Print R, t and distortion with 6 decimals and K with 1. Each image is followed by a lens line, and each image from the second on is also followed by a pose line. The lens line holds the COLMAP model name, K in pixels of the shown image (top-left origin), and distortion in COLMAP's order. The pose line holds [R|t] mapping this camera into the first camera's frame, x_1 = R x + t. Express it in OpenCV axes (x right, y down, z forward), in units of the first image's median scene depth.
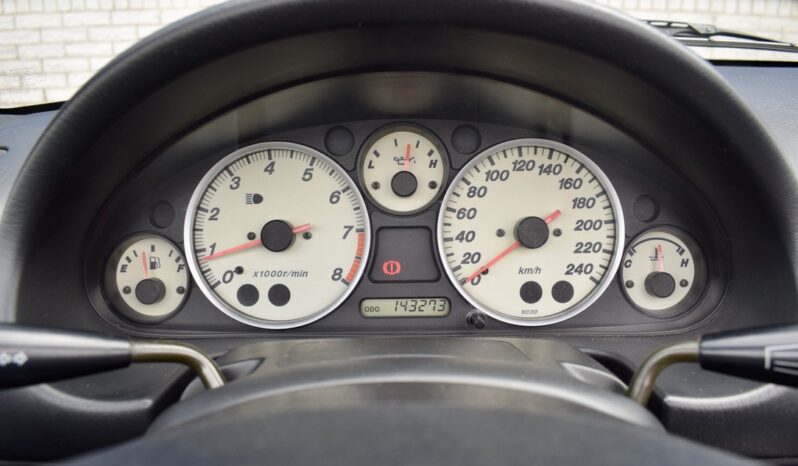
lens RADIAL K [[617.2, 0, 403.5], [0, 617.2, 239.6], [0, 0, 1]] dist [-0.099484, 0.010642]
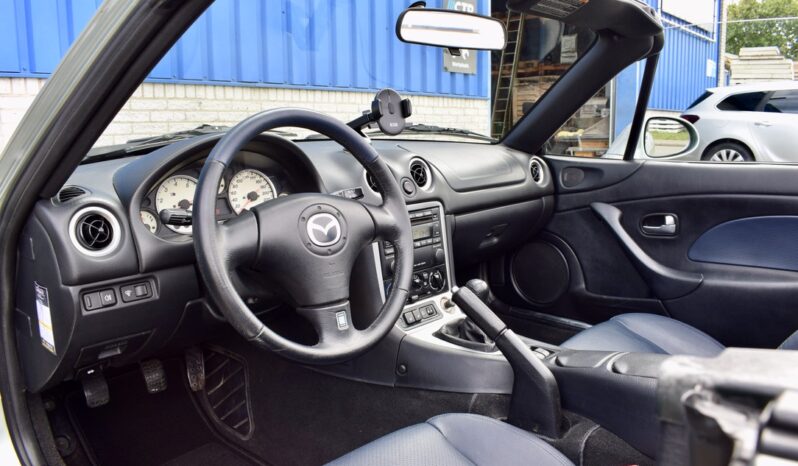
lens RADIAL K [[617.2, 0, 403.5], [0, 617.2, 239.6], [0, 0, 1]] dist [-0.099484, 0.010642]
pose [[0.674701, -0.137712, 0.725131, -1.688177], [0.221151, 0.975022, -0.020601, 0.466905], [-0.704181, 0.174263, 0.688303, -1.842066]]
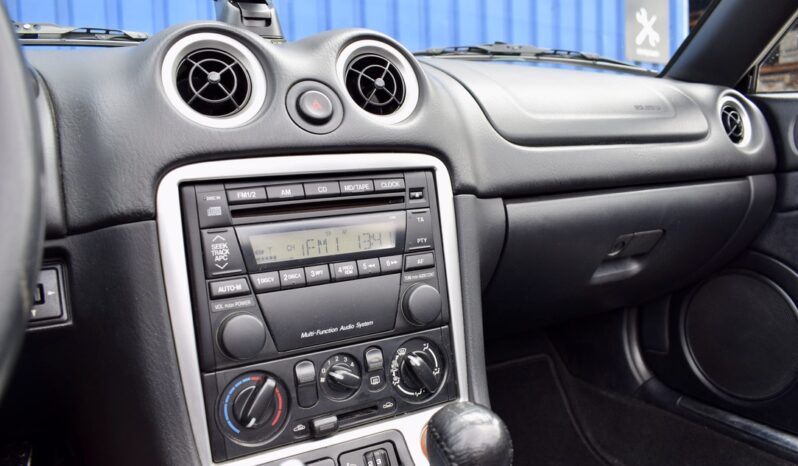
lens RADIAL K [[617.2, 0, 403.5], [0, 617.2, 239.6], [0, 0, 1]] dist [-0.099484, 0.010642]
pose [[0.868708, -0.094357, 0.486254, 0.583844], [0.170514, 0.978654, -0.114721, 0.545265], [-0.465050, 0.182572, 0.866254, -0.509510]]
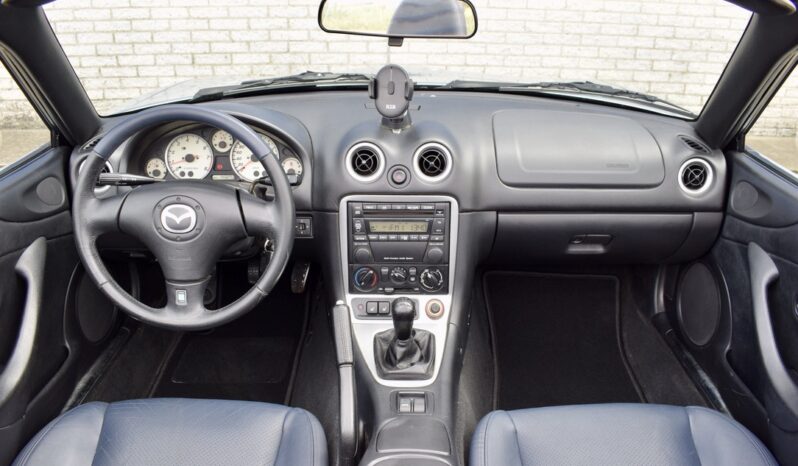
lens RADIAL K [[617.2, 0, 403.5], [0, 617.2, 239.6], [0, 0, 1]] dist [-0.099484, 0.010642]
pose [[0.999839, 0.011533, 0.013724, 1.061513], [-0.013082, 0.992833, 0.118793, 0.028696], [-0.012255, -0.118954, 0.992824, -2.787724]]
